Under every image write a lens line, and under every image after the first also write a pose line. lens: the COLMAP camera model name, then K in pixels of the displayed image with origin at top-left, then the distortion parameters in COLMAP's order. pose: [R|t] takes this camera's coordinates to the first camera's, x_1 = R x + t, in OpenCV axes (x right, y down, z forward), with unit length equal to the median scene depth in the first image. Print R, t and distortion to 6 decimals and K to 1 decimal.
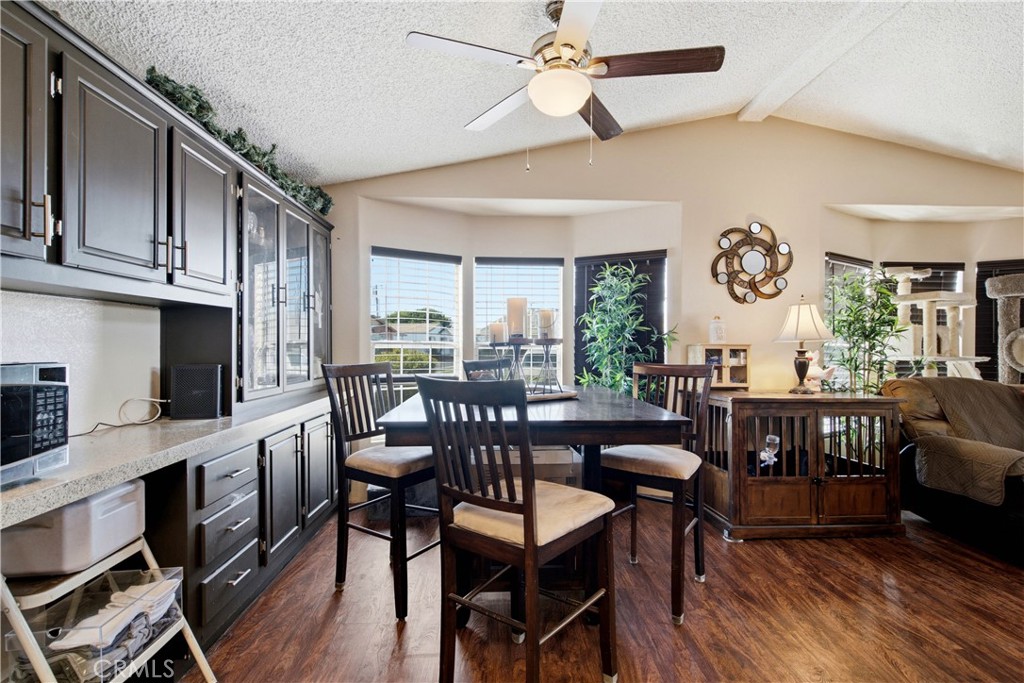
lens RADIAL K [[478.4, 0, 511.8], [0, 478.4, 339.7], [0, 0, 1]] dist [0.004932, -0.000409]
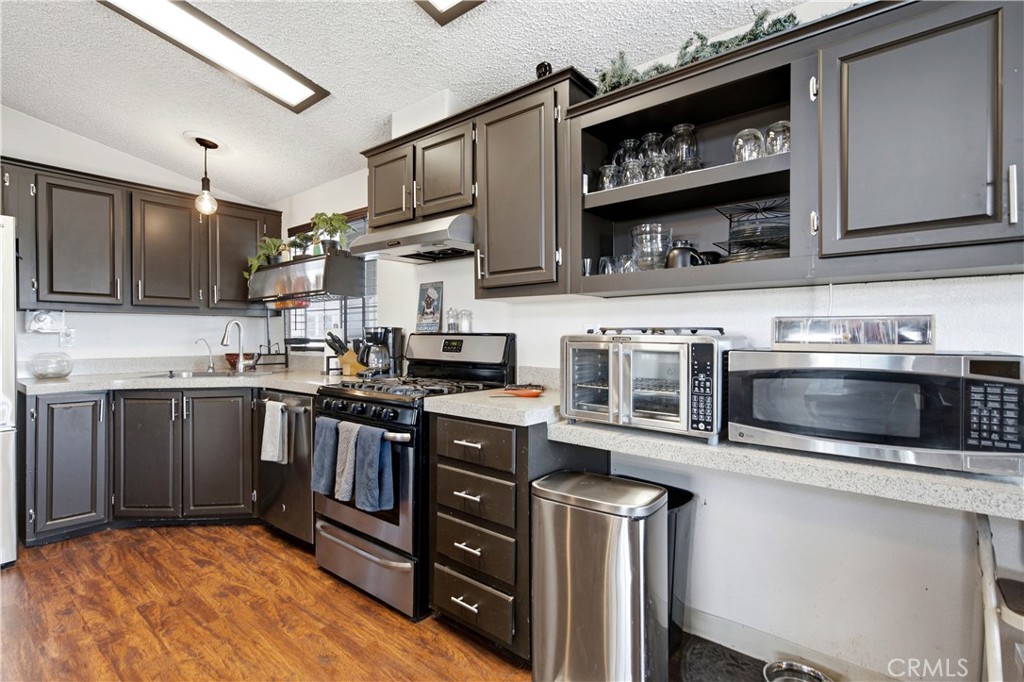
lens RADIAL K [[478.4, 0, 511.8], [0, 478.4, 339.2], [0, 0, 1]] dist [0.004932, -0.000409]
pose [[-0.660311, 0.004996, -0.750976, 0.103125], [0.007680, 0.999971, -0.000100, 0.003744], [0.750953, -0.005834, -0.660330, 0.309256]]
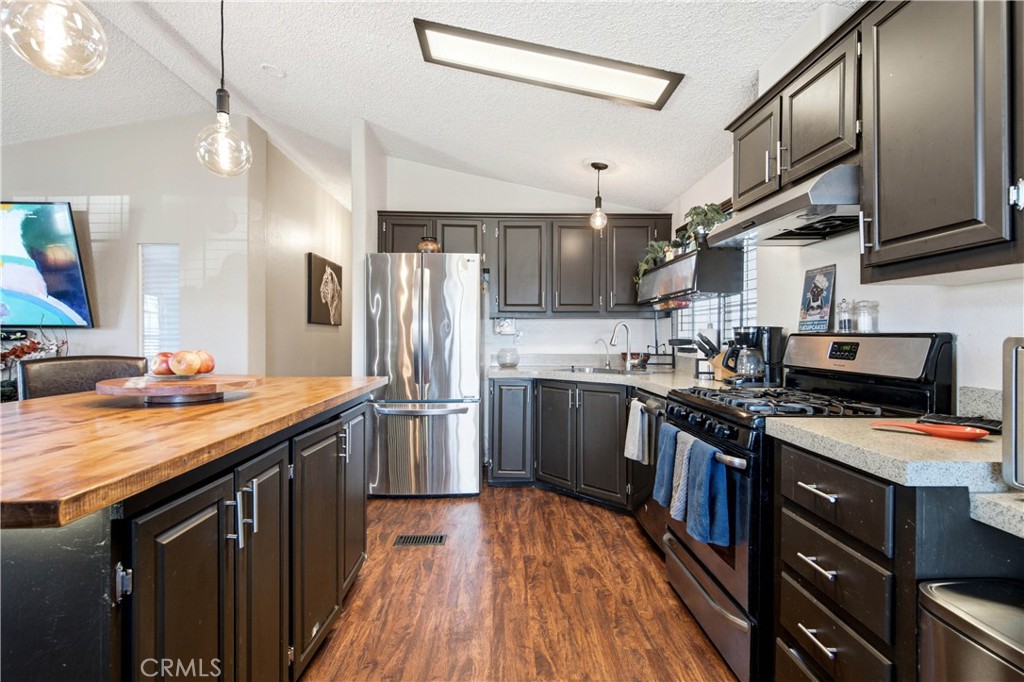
lens RADIAL K [[476.6, 0, 511.4], [0, 476.6, 337.6], [0, 0, 1]] dist [0.000647, -0.000293]
pose [[-0.999907, -0.002714, 0.013389, -0.022450], [-0.002820, 0.999965, -0.007922, 0.003790], [-0.013367, -0.007959, -0.999879, 0.296807]]
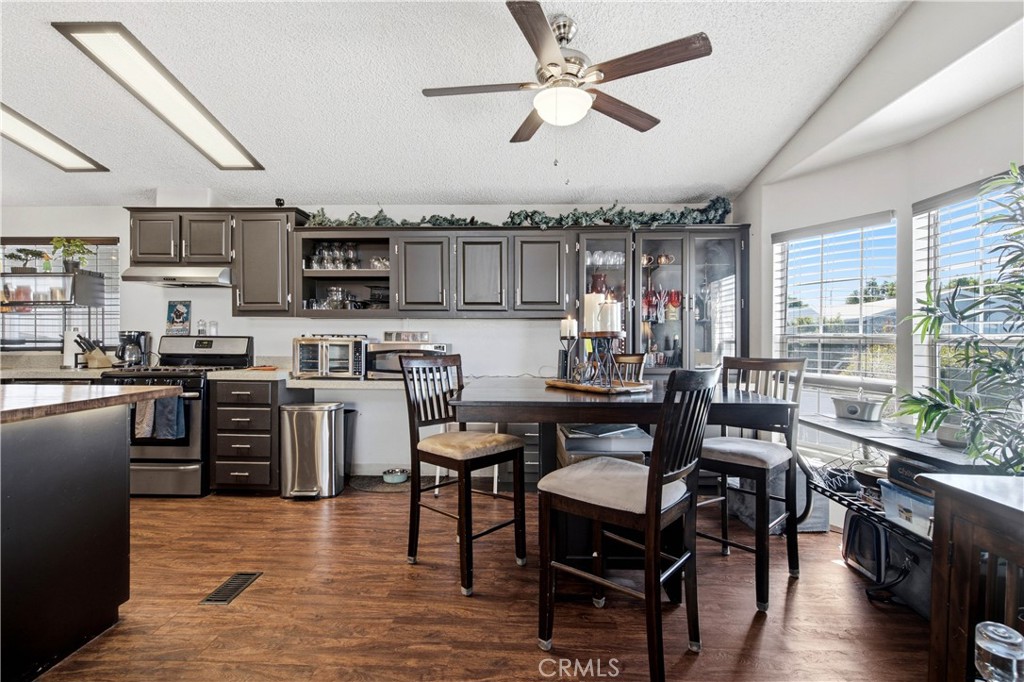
lens RADIAL K [[483.4, 0, 513.2], [0, 483.4, 342.3], [0, 0, 1]] dist [0.004437, 0.000347]
pose [[-0.072094, 0.004444, -0.997388, 0.708595], [0.006882, 0.999968, 0.003958, 0.009161], [0.997374, -0.006579, -0.072122, 0.572562]]
